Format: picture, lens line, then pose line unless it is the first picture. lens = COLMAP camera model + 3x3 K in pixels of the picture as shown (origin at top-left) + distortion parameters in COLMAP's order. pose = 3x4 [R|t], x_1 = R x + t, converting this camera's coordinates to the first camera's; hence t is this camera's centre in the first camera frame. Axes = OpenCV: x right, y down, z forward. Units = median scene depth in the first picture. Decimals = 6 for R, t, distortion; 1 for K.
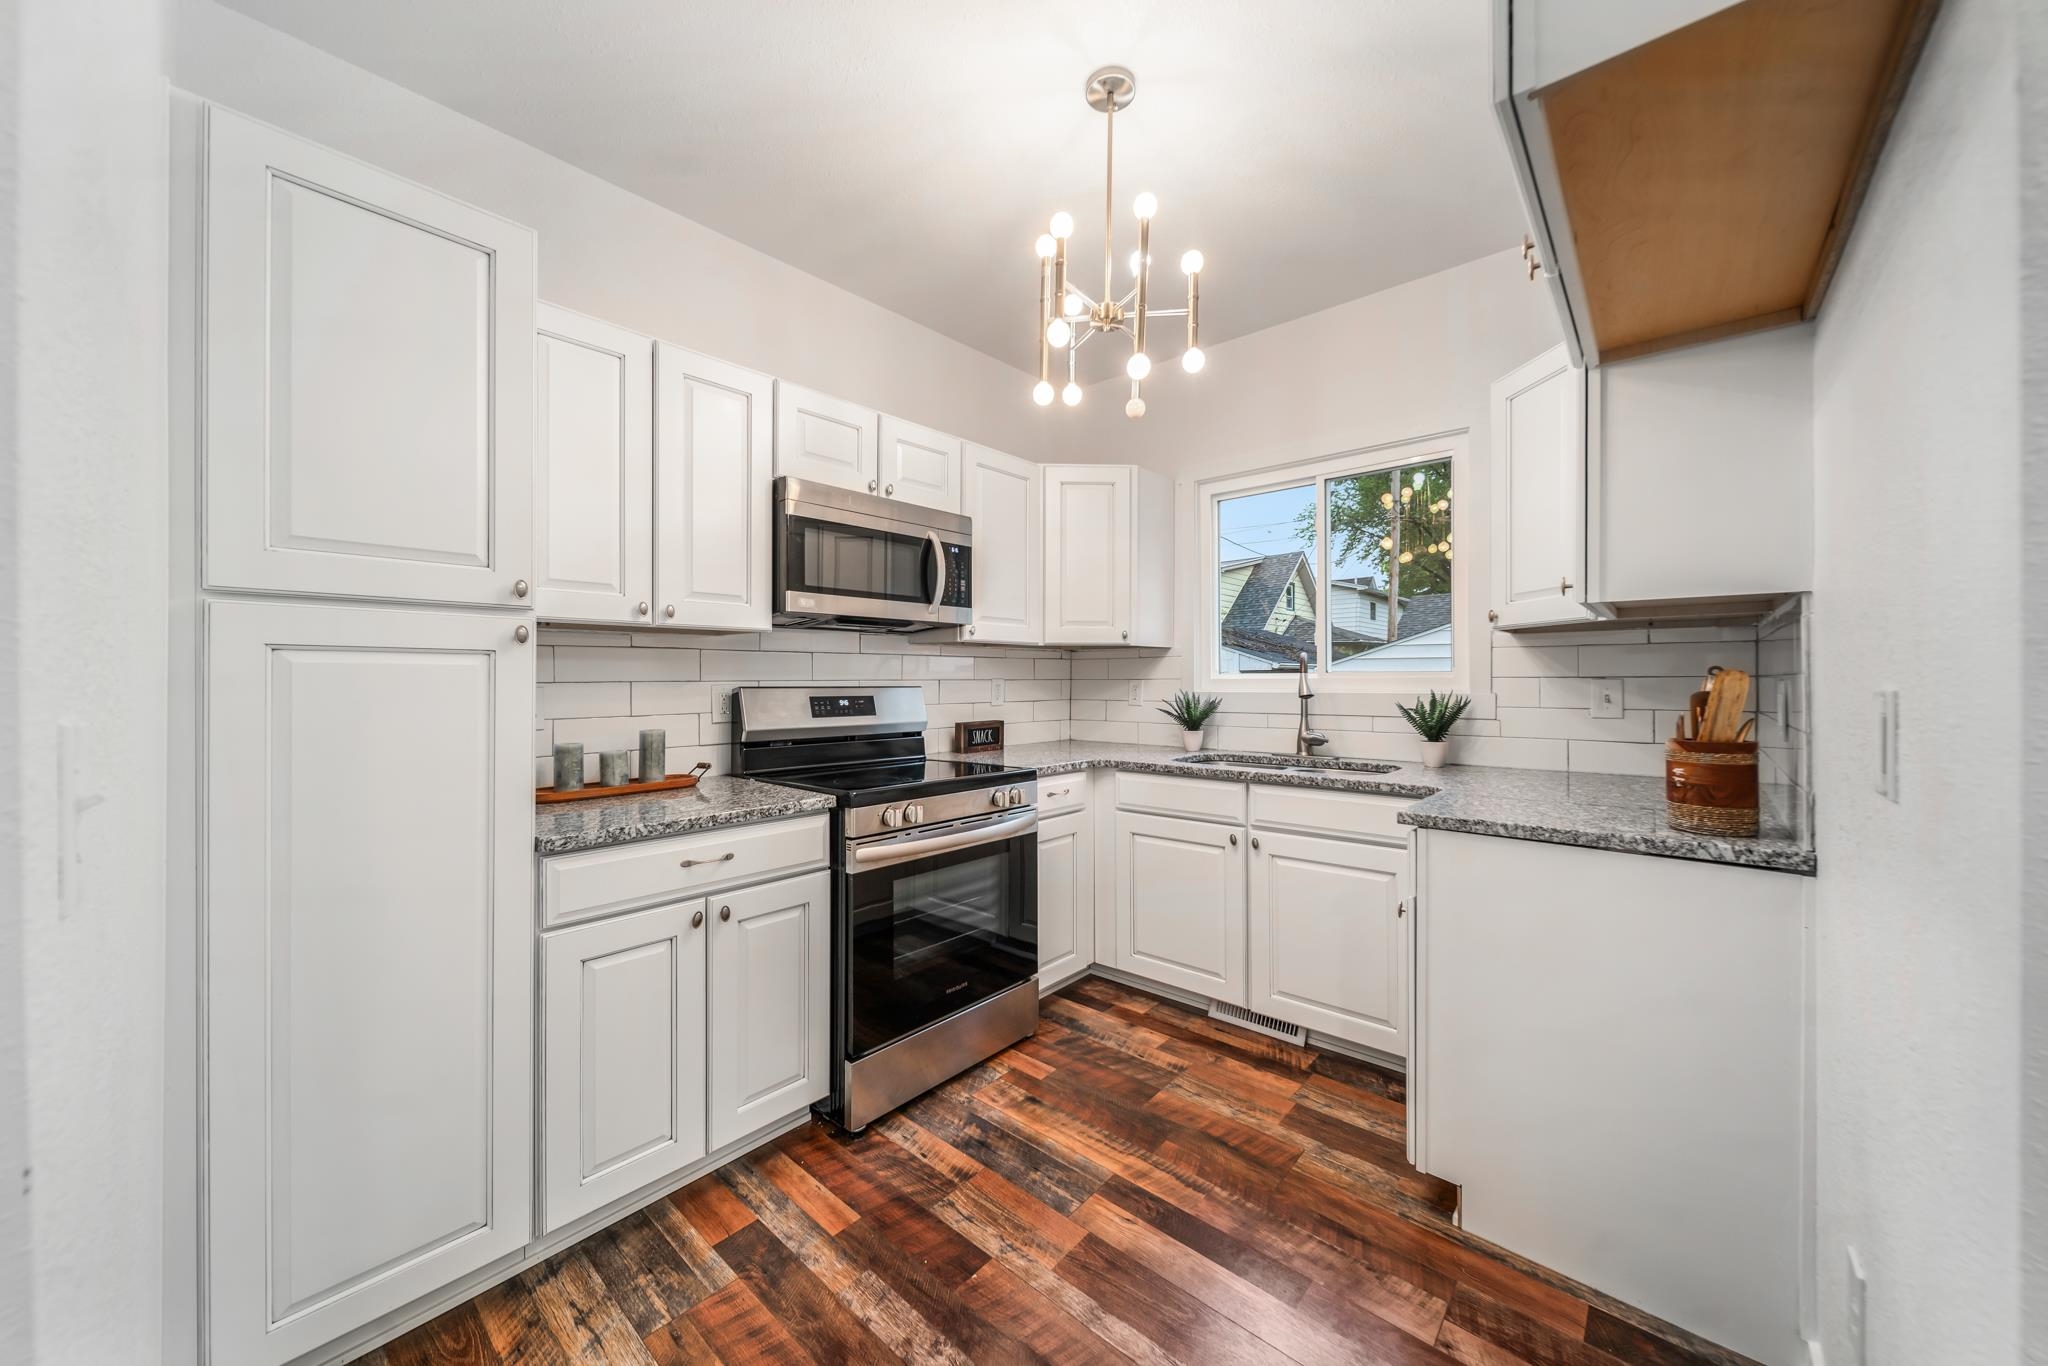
lens RADIAL K [[730.1, 0, 1023.3], [0, 730.1, 682.0], [0, 0, 1]] dist [0.000208, 0.000200]
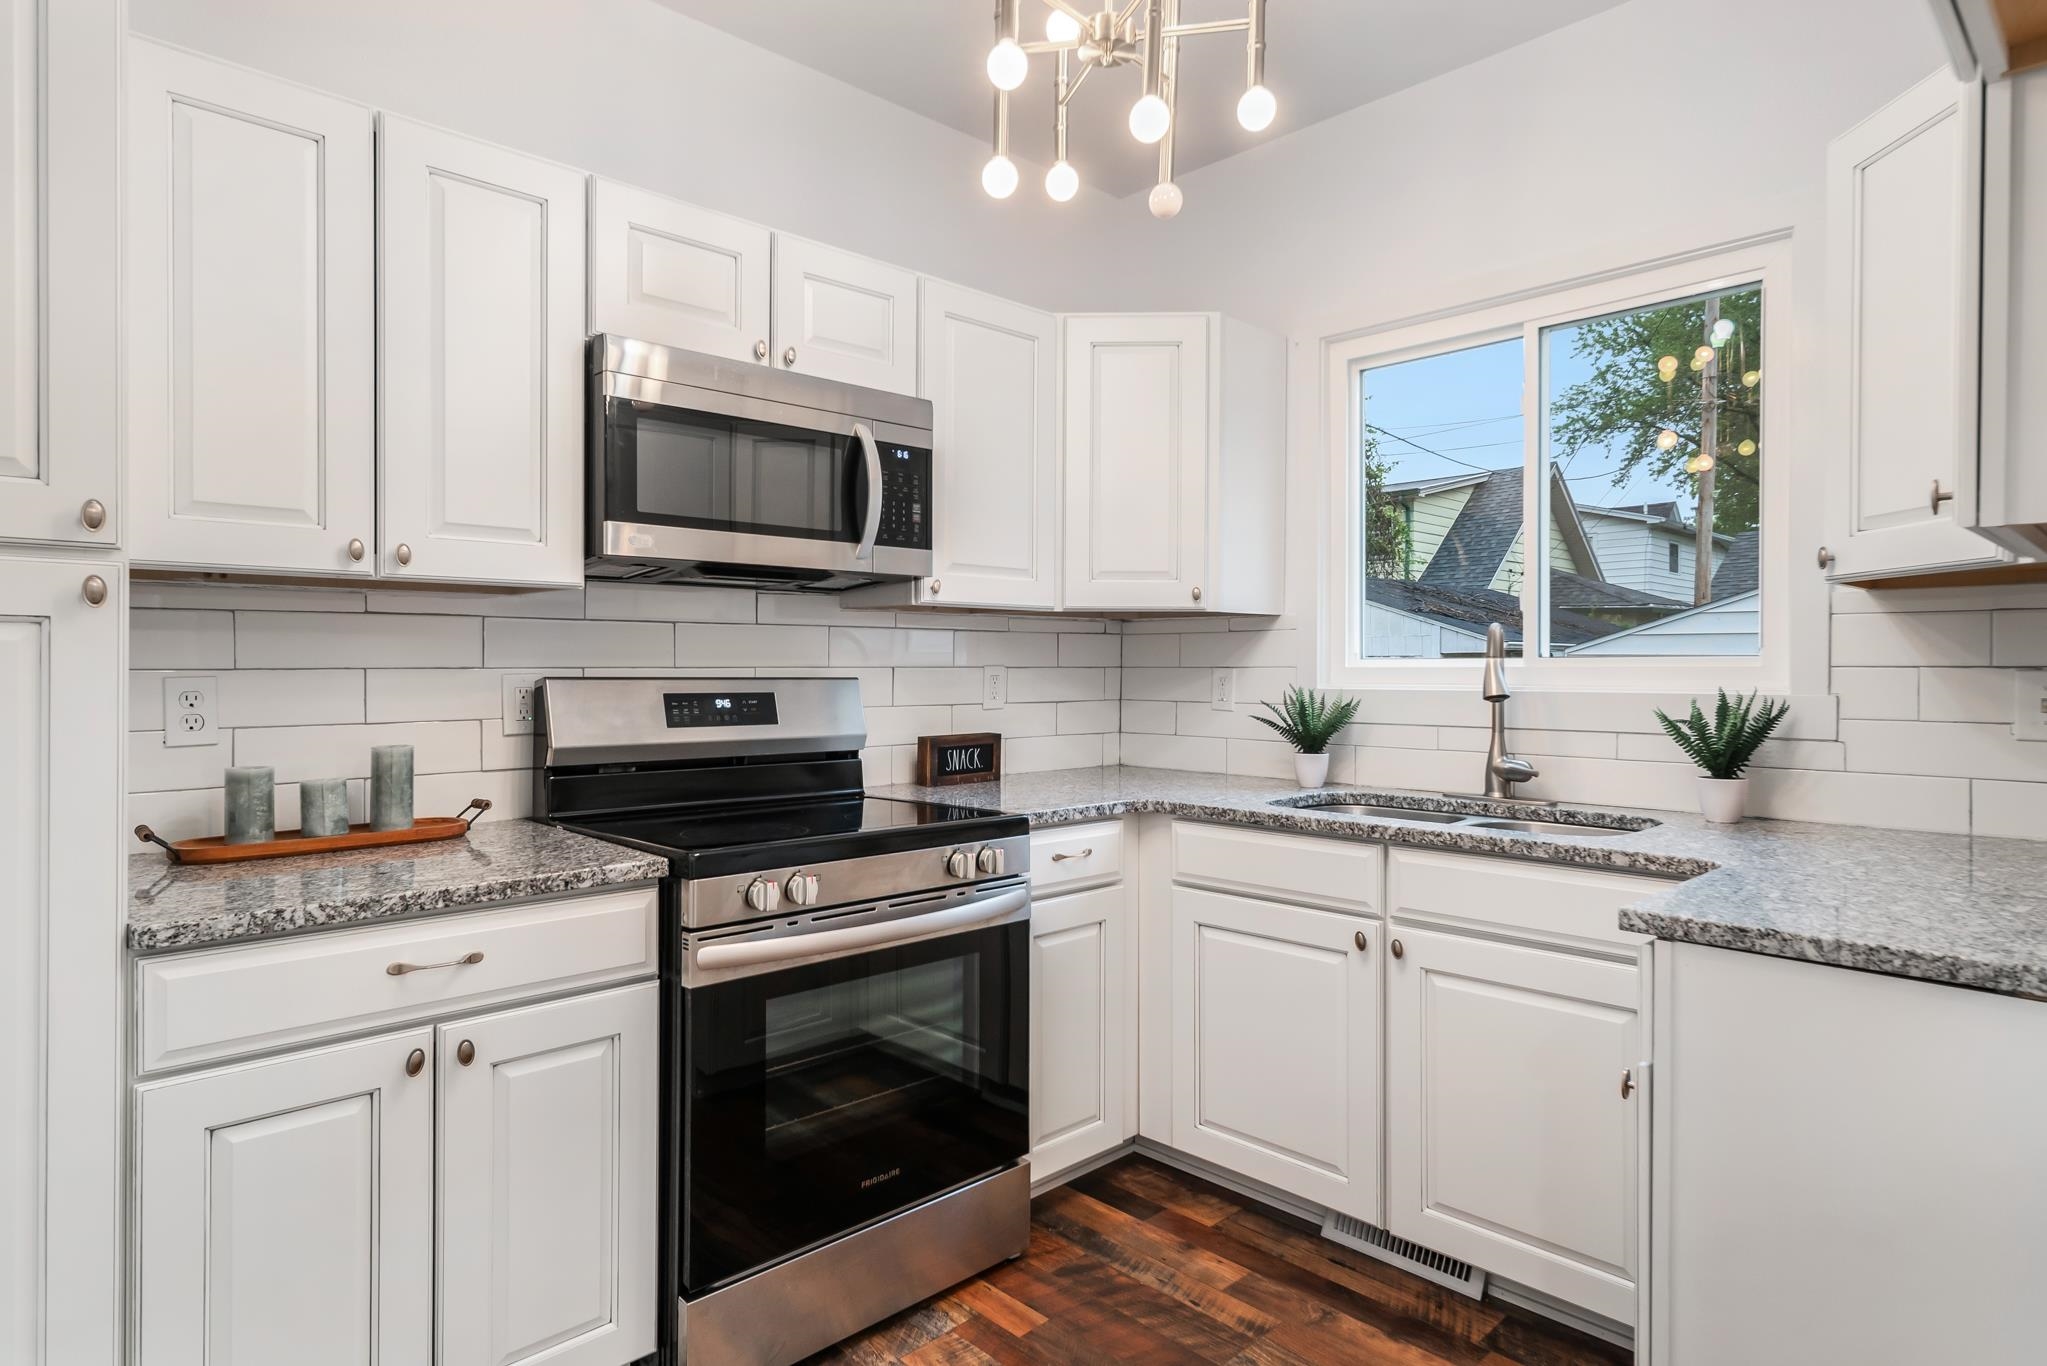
lens RADIAL K [[1122.2, 0, 1019.7], [0, 1122.2, 676.0], [0, 0, 1]] dist [0.009000, -0.003128]
pose [[0.996594, 0.004380, -0.082345, 0.093924], [-0.003956, 0.999978, 0.005311, -0.001267], [0.082367, -0.004967, 0.996590, 0.082106]]
